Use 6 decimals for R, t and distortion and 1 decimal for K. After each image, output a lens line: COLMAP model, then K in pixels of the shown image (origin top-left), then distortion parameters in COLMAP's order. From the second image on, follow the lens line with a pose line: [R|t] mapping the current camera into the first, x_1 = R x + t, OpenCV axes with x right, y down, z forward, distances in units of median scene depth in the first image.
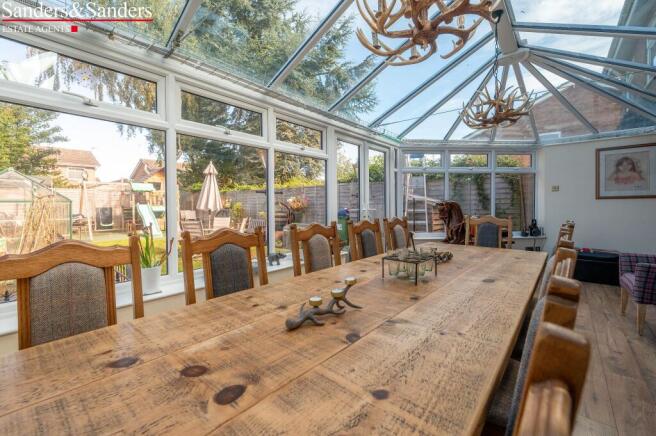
lens RADIAL K [[271.5, 0, 328.7], [0, 271.5, 206.2], [0, 0, 1]] dist [-0.001853, -0.000207]
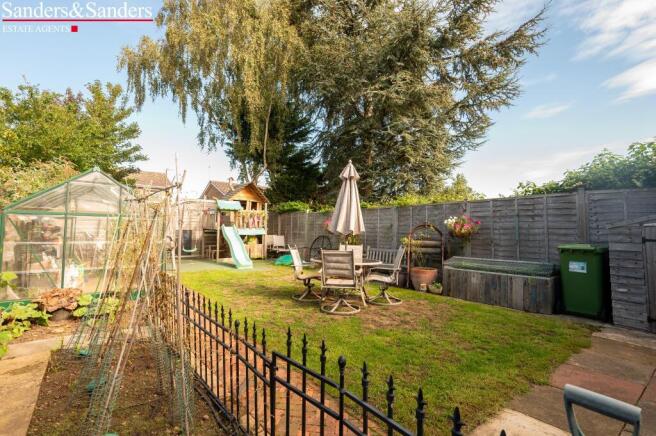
lens RADIAL K [[286.2, 0, 328.0], [0, 286.2, 218.0], [0, 0, 1]] dist [0.002304, 0.000106]
pose [[0.984238, 0.008272, -0.176655, -0.228128], [-0.018441, 0.998261, -0.055998, 0.010716], [0.175885, 0.058373, 0.982679, 0.194655]]
